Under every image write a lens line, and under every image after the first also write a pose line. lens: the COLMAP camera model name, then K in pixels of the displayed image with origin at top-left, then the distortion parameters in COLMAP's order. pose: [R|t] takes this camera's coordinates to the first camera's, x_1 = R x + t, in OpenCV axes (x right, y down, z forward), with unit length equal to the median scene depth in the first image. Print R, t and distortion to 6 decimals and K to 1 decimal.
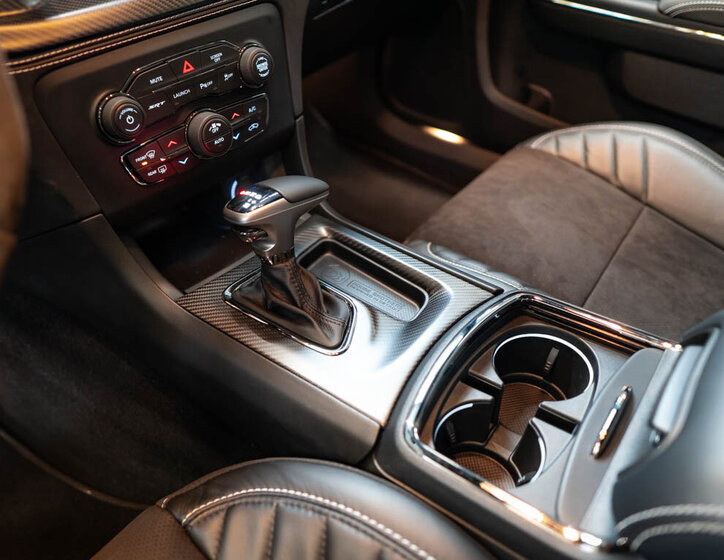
lens RADIAL K [[585.3, 0, 341.0], [0, 585.3, 278.3], [0, 0, 1]] dist [-0.002503, -0.000155]
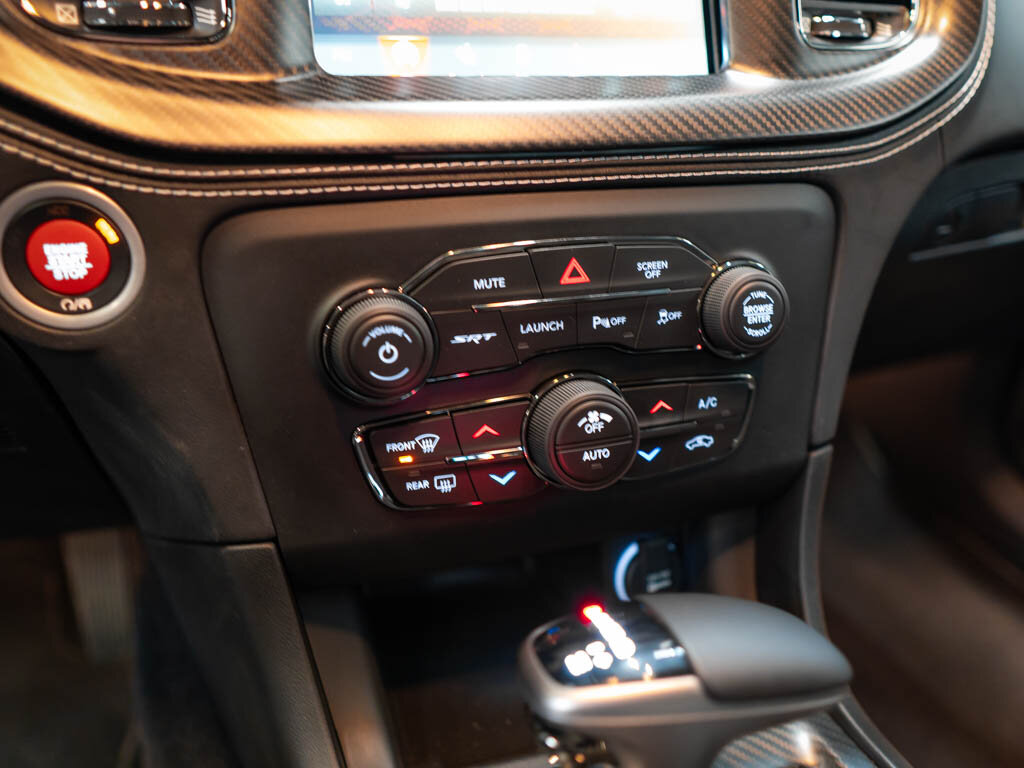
lens RADIAL K [[791.8, 0, 546.1], [0, 791.8, 382.8], [0, 0, 1]] dist [0.003089, -0.009278]
pose [[0.881063, 0.228098, -0.414367, -0.023964], [-0.339519, 0.914922, -0.218275, -0.149683], [0.329325, 0.333000, 0.883547, 0.491038]]
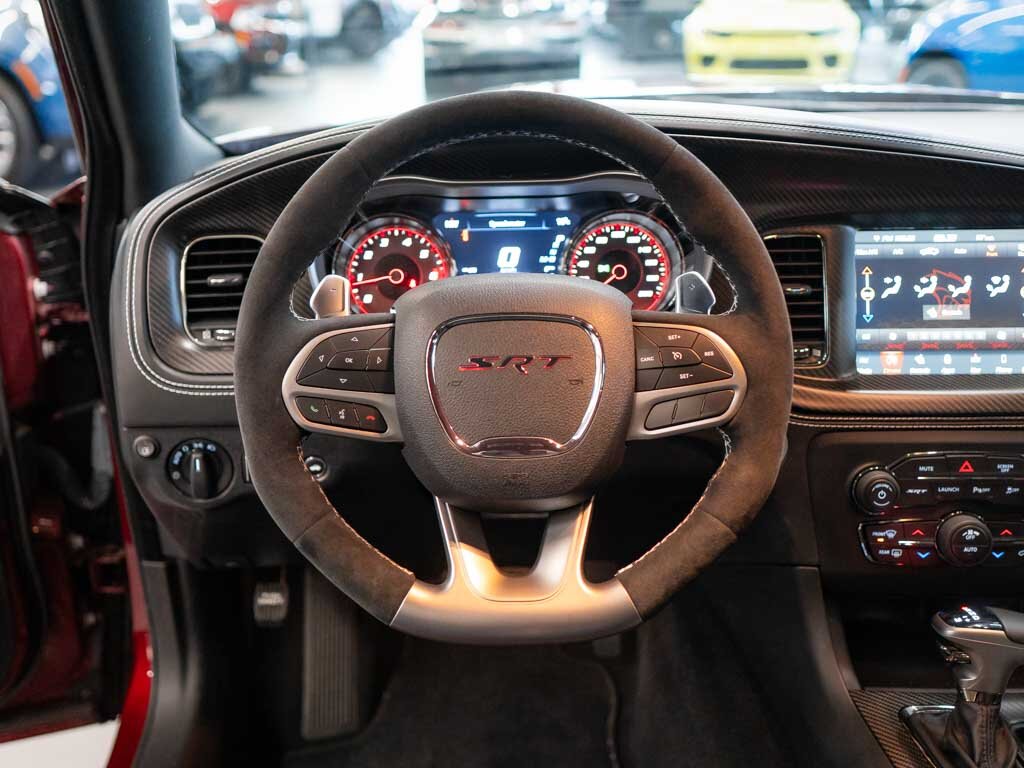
lens RADIAL K [[1003.7, 0, 516.5], [0, 1003.7, 373.6], [0, 0, 1]] dist [-0.004763, 0.000000]
pose [[0.653643, 0.252550, -0.713421, 0.366334], [-0.495311, 0.855498, -0.150963, 0.111256], [0.572205, 0.452041, 0.684281, -0.573965]]
